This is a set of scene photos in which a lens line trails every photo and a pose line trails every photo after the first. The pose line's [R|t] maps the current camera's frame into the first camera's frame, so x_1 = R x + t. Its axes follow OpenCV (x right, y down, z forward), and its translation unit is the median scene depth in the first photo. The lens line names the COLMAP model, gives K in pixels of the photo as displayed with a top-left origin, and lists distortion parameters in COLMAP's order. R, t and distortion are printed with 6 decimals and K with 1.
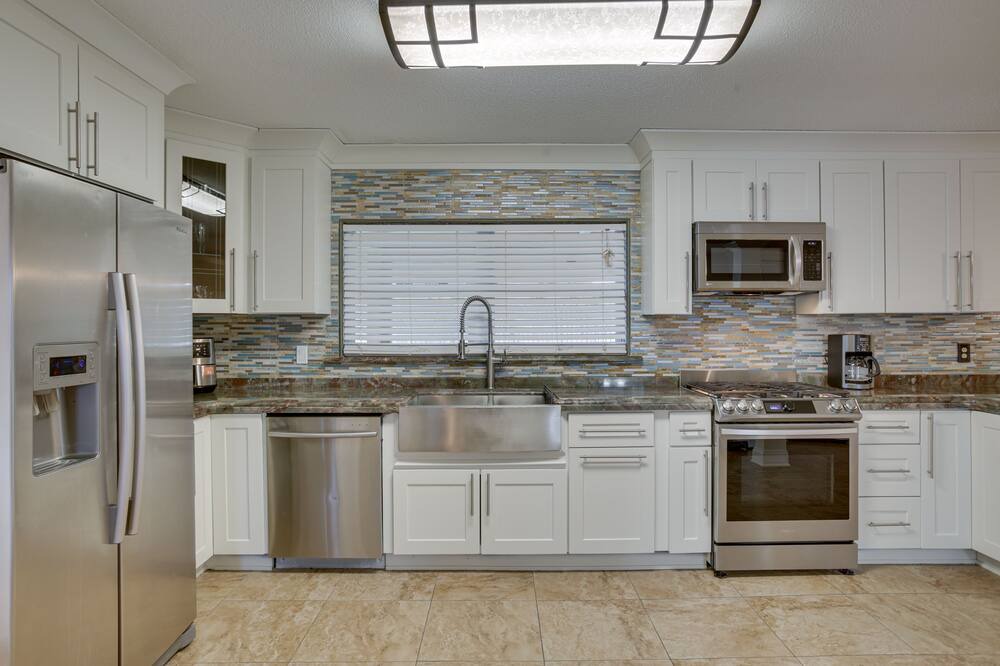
lens RADIAL K [[573.7, 0, 498.8], [0, 573.7, 328.1], [0, 0, 1]] dist [-0.024265, 0.010259]
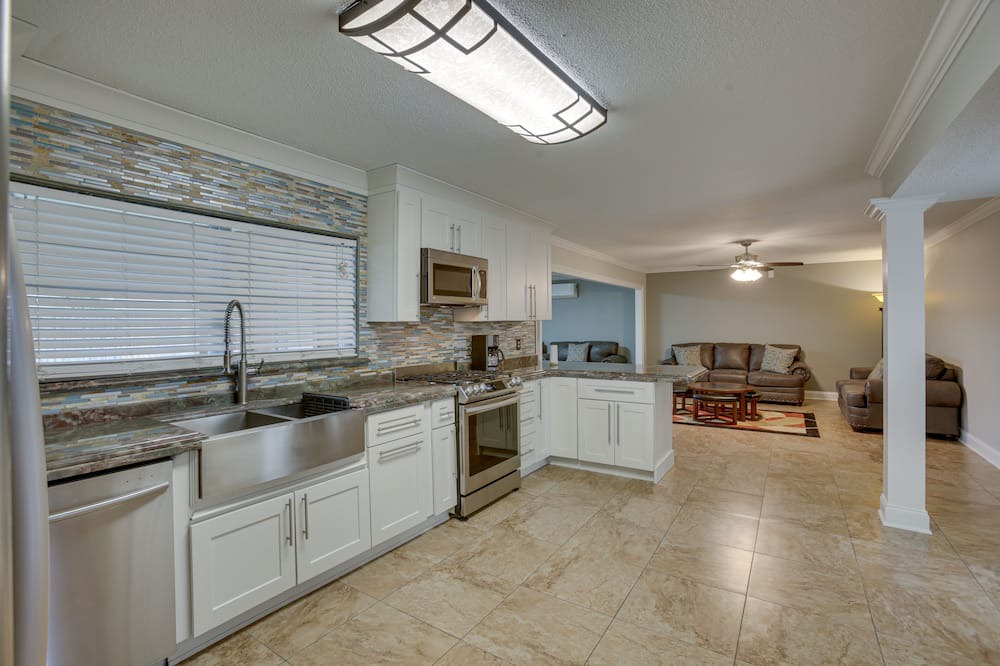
lens RADIAL K [[459.1, 0, 491.6], [0, 459.1, 325.1], [0, 0, 1]] dist [-0.029236, 0.007728]
pose [[0.585613, -0.003795, 0.810582, -0.384680], [0.015233, 0.999864, -0.006325, -0.007455], [-0.810448, 0.016051, 0.585591, 0.285234]]
